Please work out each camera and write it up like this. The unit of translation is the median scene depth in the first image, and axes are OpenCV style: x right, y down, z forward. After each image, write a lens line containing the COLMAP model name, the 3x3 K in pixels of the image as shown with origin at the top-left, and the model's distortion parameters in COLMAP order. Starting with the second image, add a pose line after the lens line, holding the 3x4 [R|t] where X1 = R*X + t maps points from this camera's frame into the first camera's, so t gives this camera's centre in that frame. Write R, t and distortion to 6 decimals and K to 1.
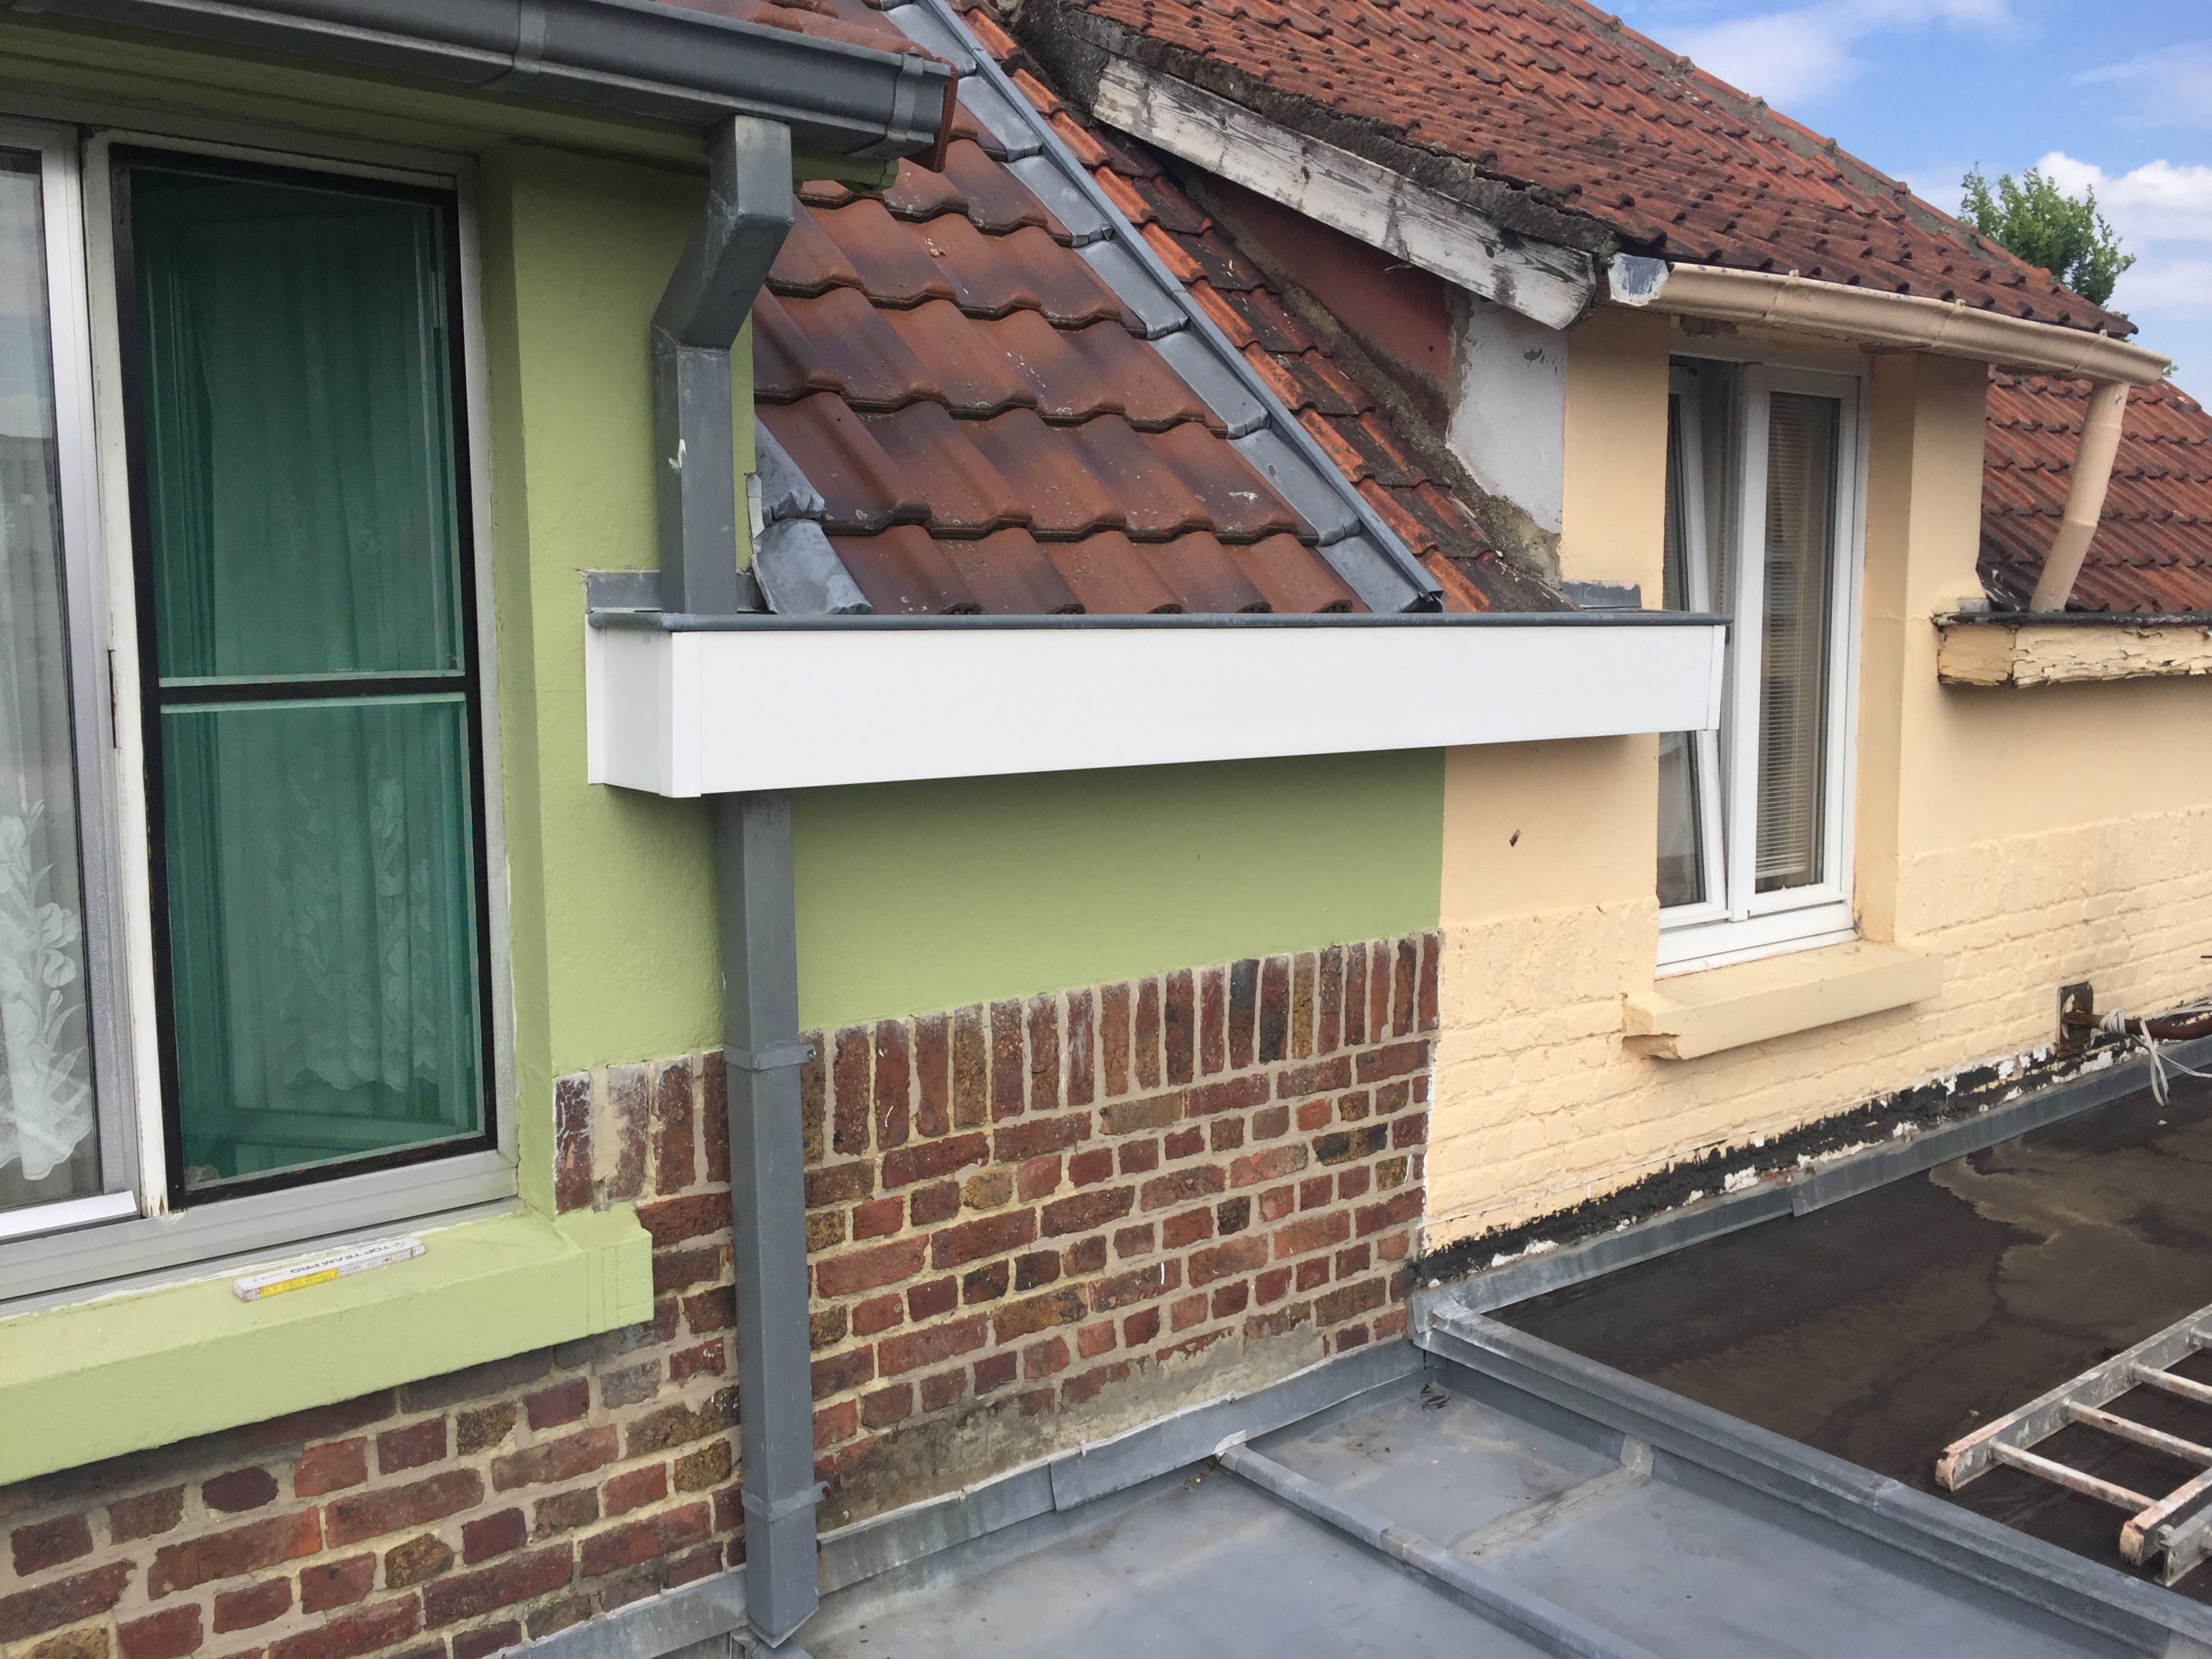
lens RADIAL K [[1903.6, 0, 1065.9], [0, 1903.6, 843.1], [0, 0, 1]] dist [0.095618, -0.140020]
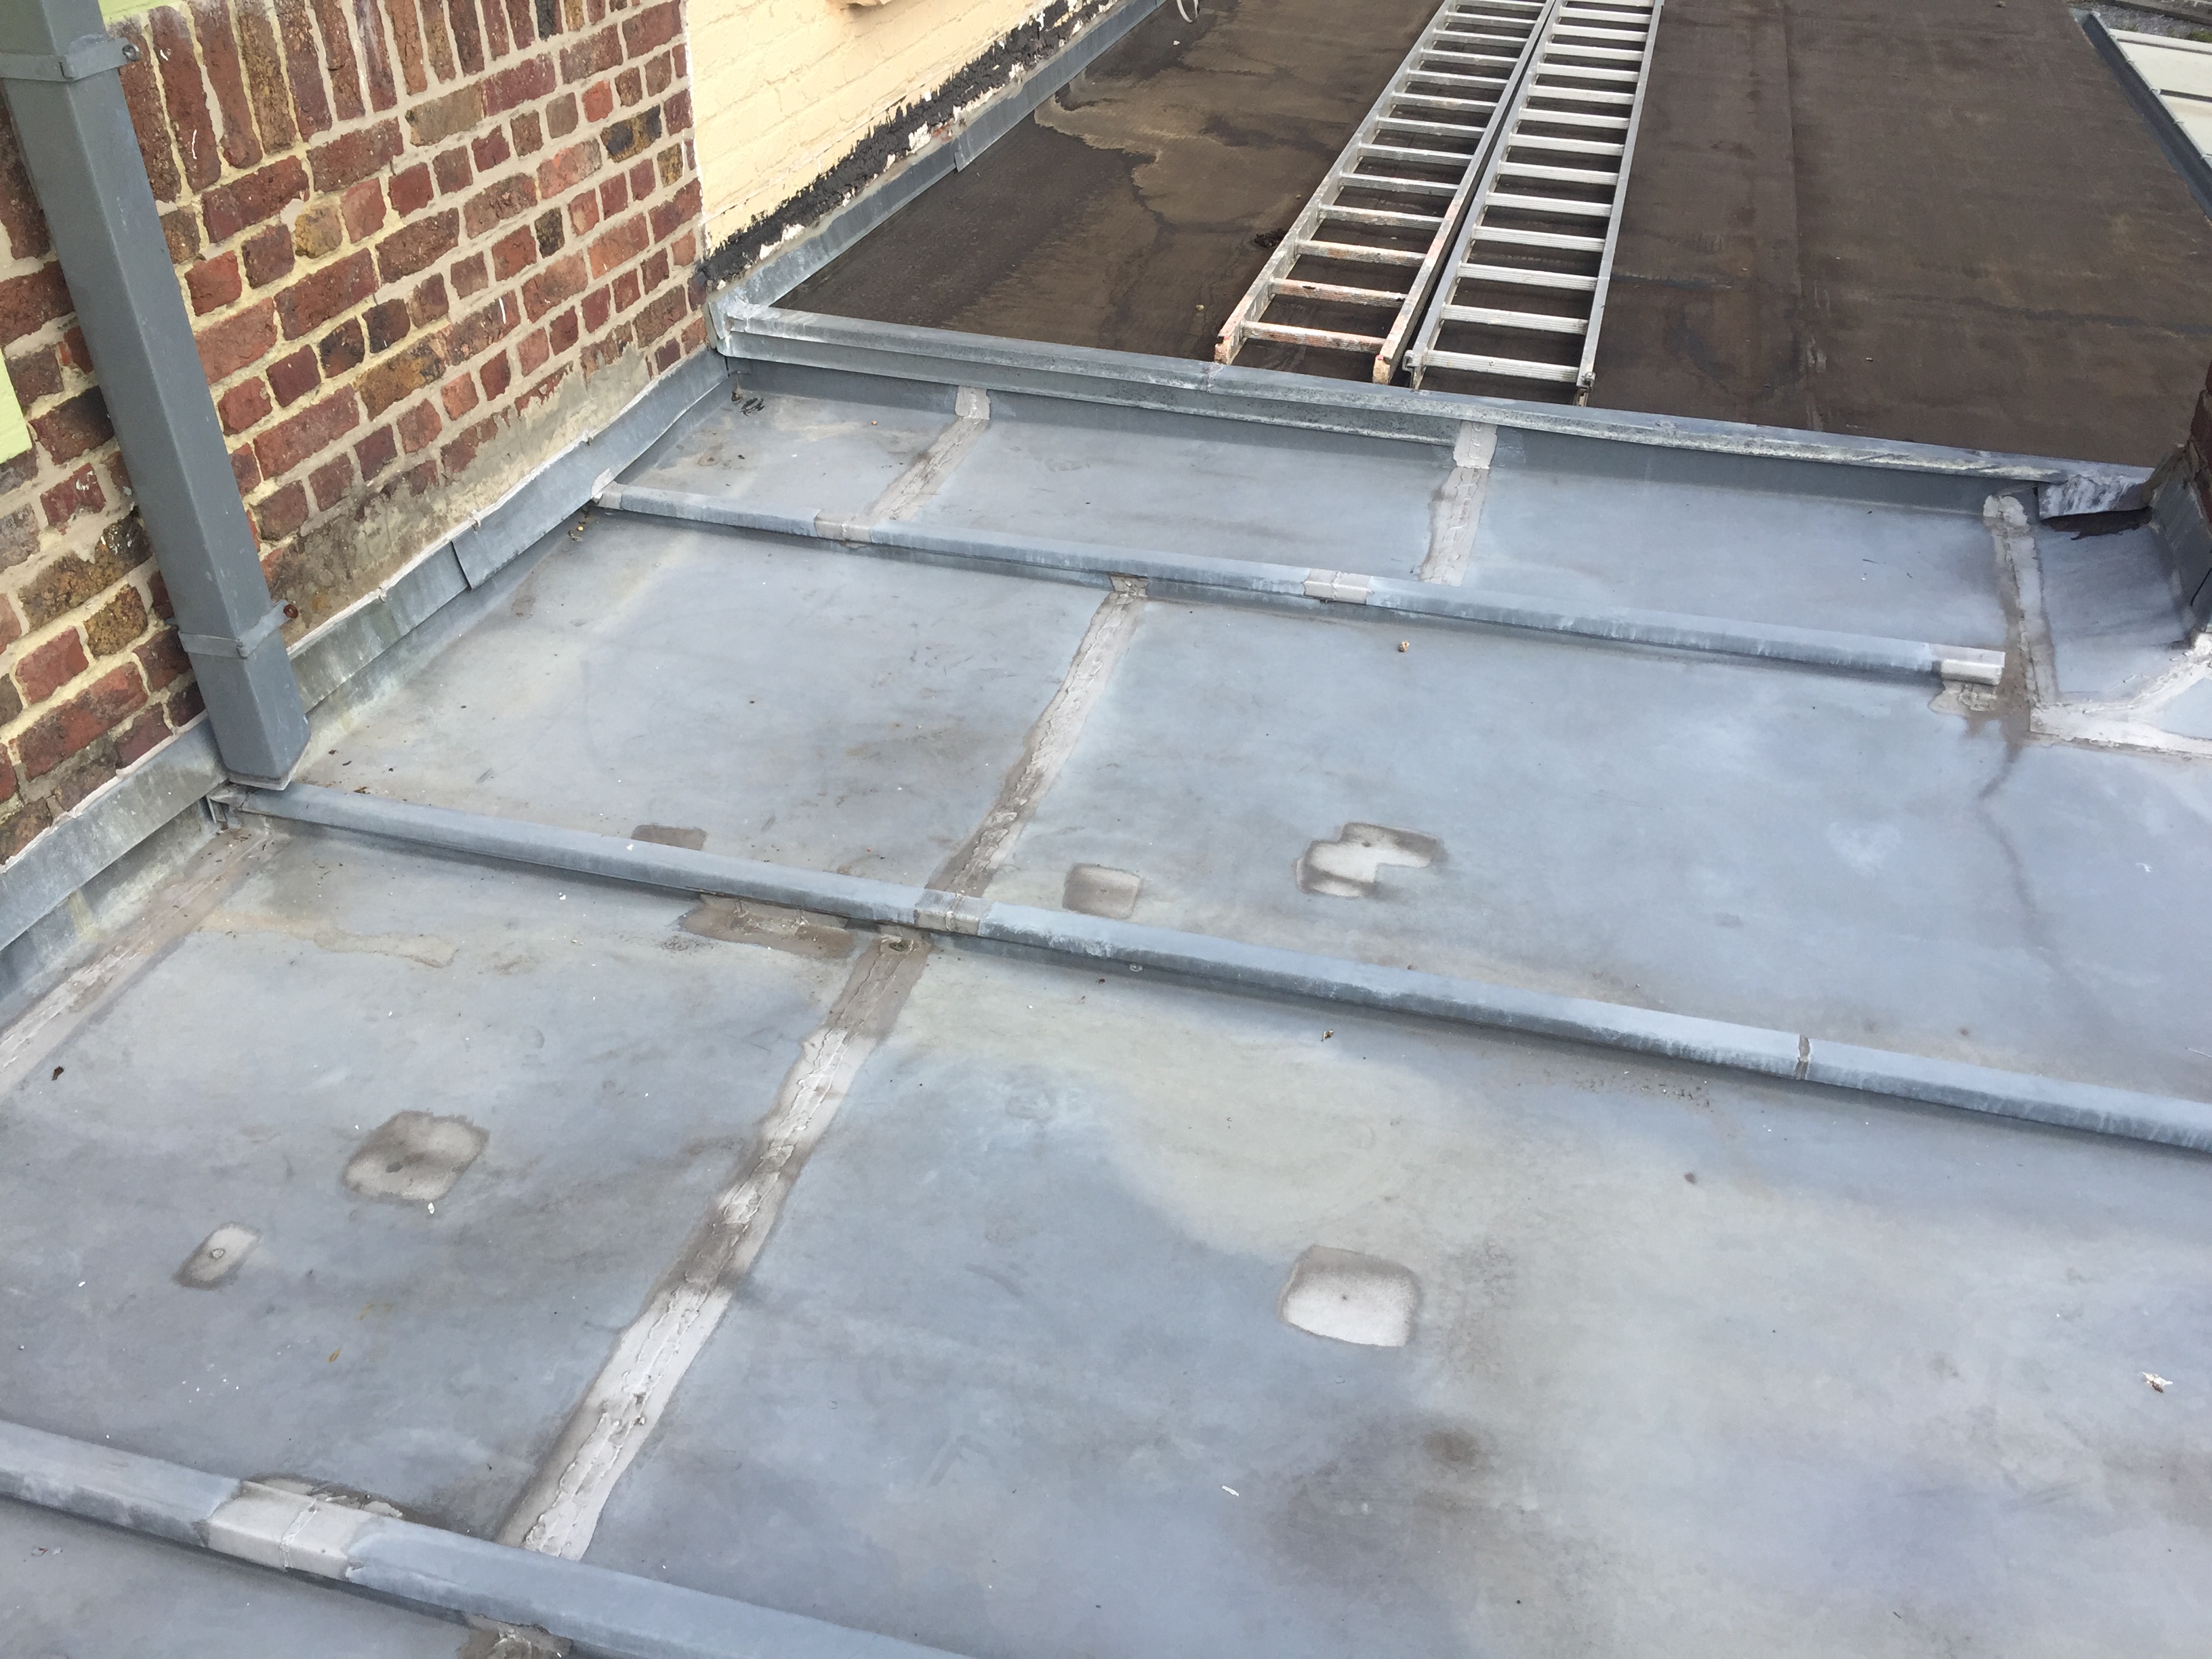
lens RADIAL K [[1903.6, 0, 1085.5], [0, 1903.6, 835.6], [0, 0, 1]] dist [0.095618, -0.140020]
pose [[0.818566, -0.317646, 0.478592, -0.249171], [0.067781, 0.880779, 0.468651, 0.047661], [-0.570399, -0.351182, 0.742506, 0.128427]]
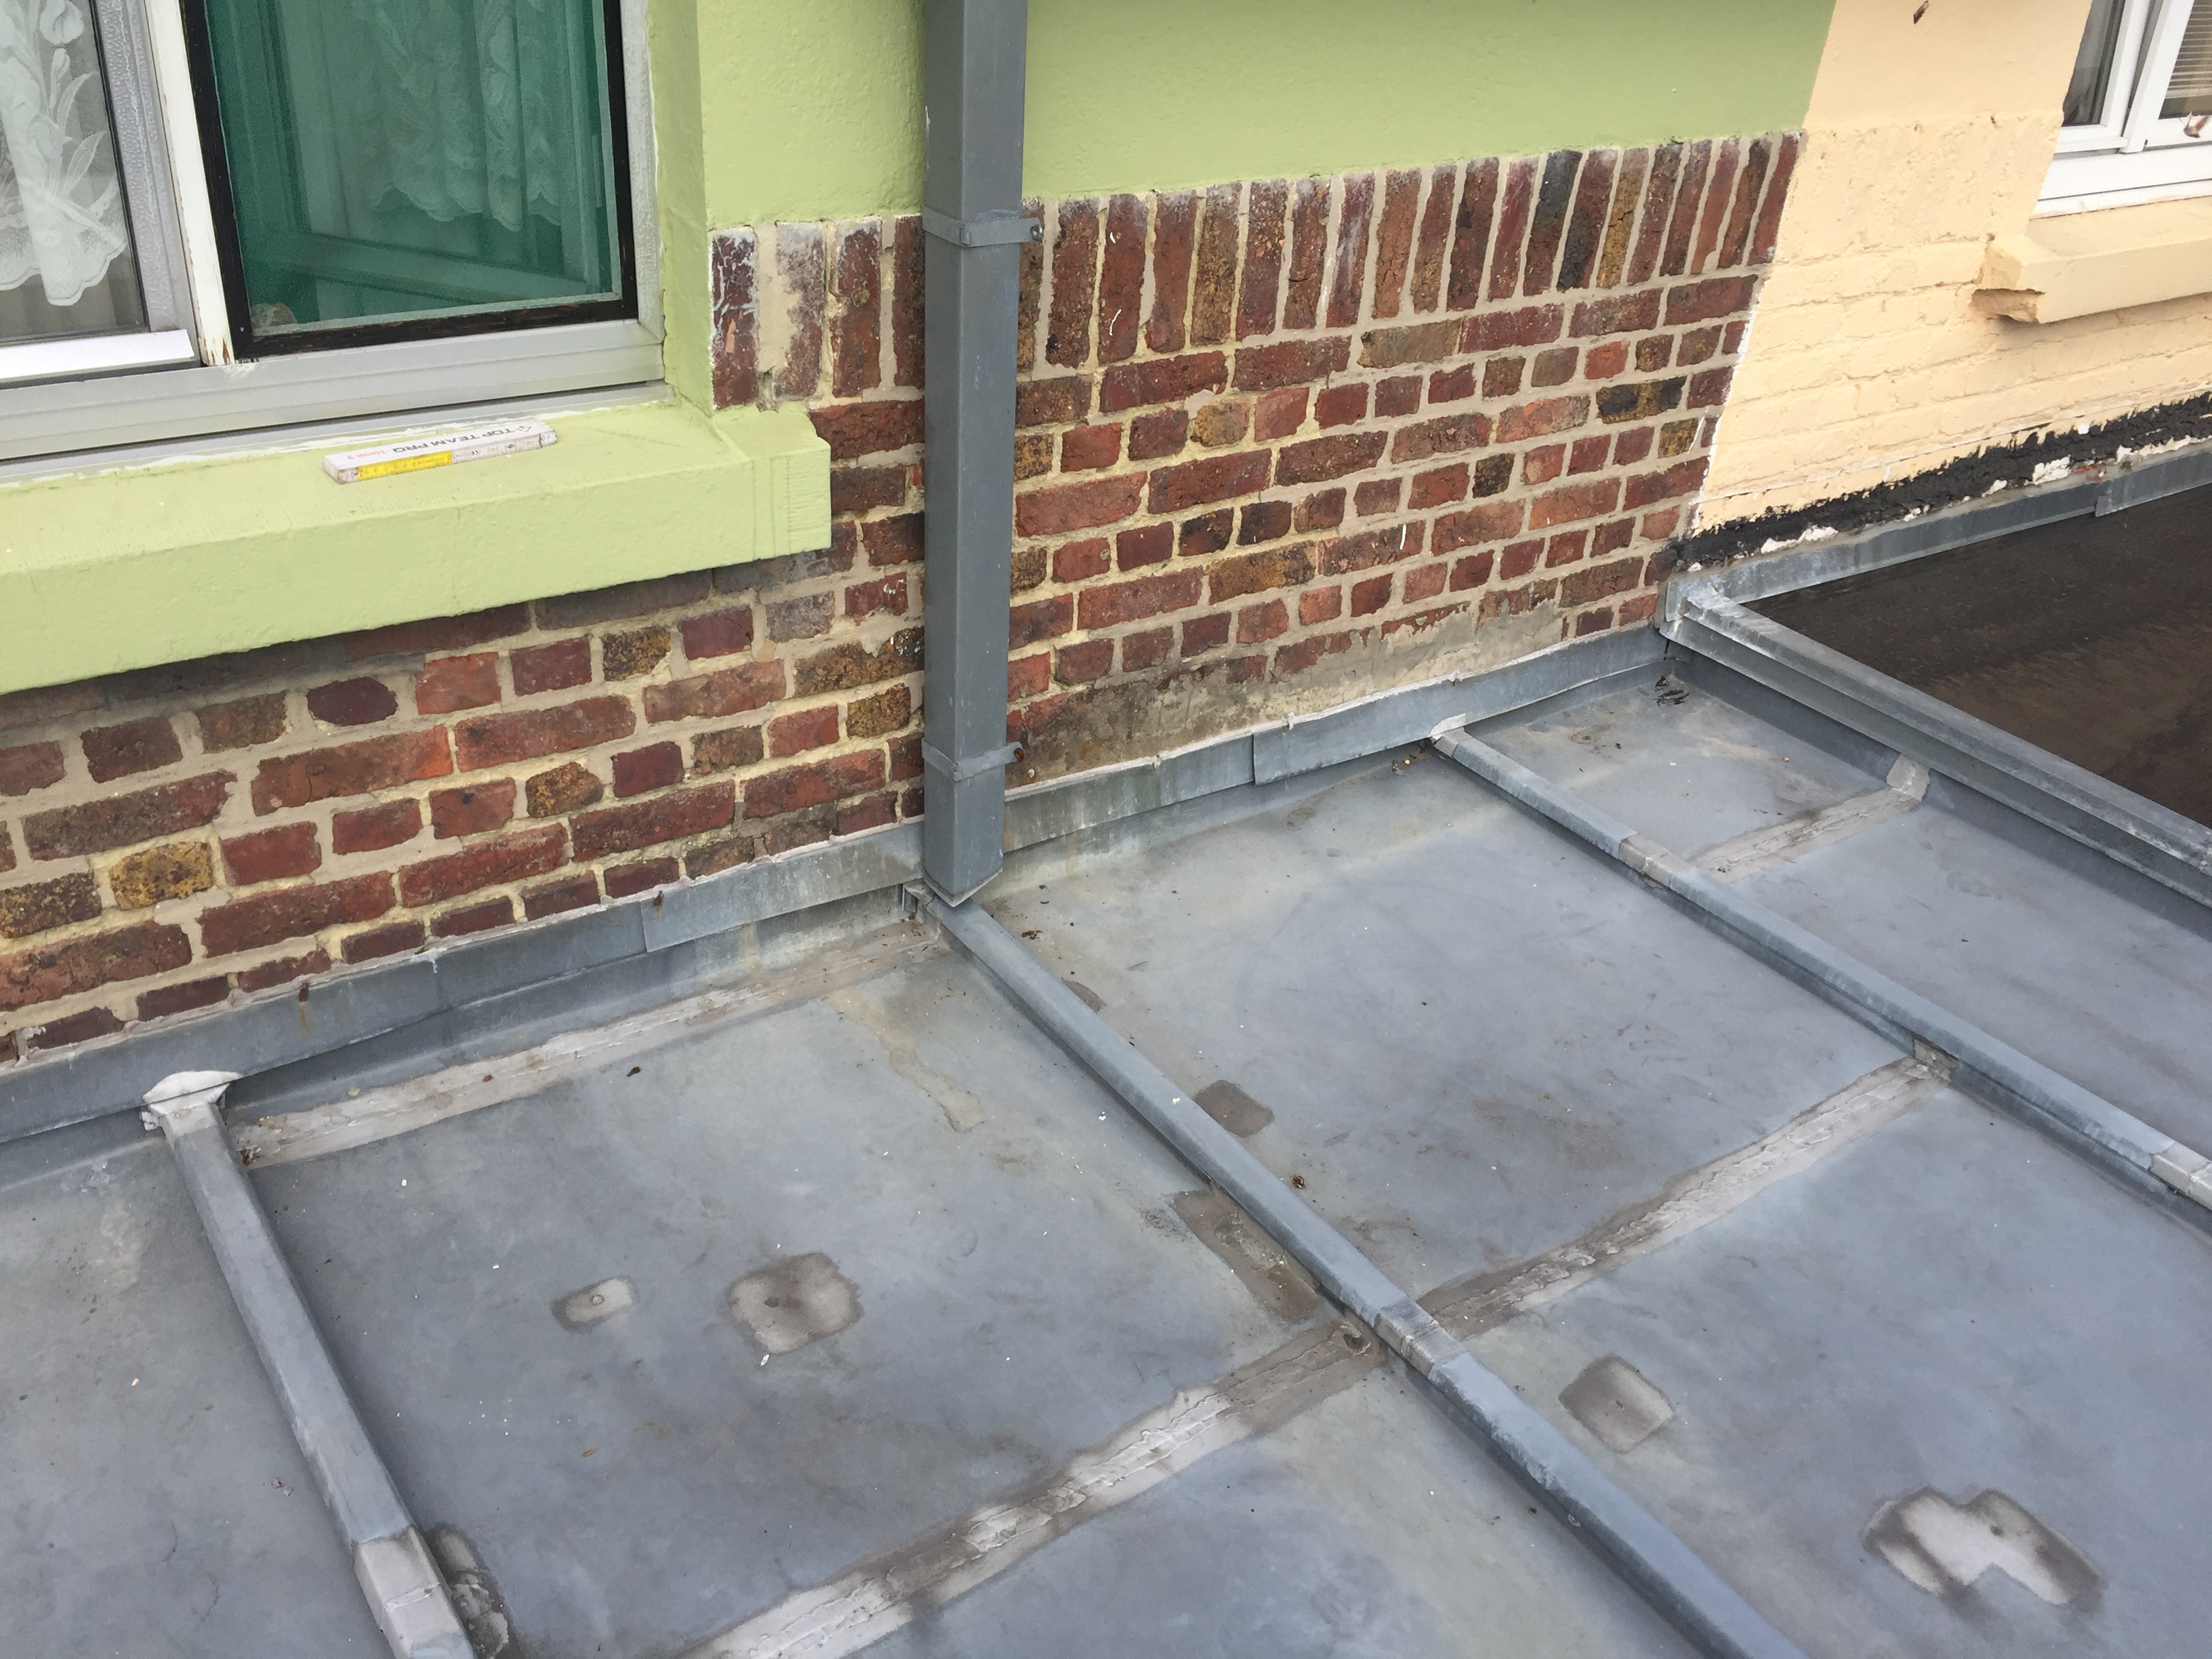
lens RADIAL K [[1903.6, 0, 1085.2], [0, 1903.6, 836.4], [0, 0, 1]] dist [0.095618, -0.140020]
pose [[0.995355, 0.092934, -0.025122, -0.062496], [-0.075589, 0.916053, 0.393869, 0.024569], [0.059617, -0.390140, 0.918823, 0.170731]]
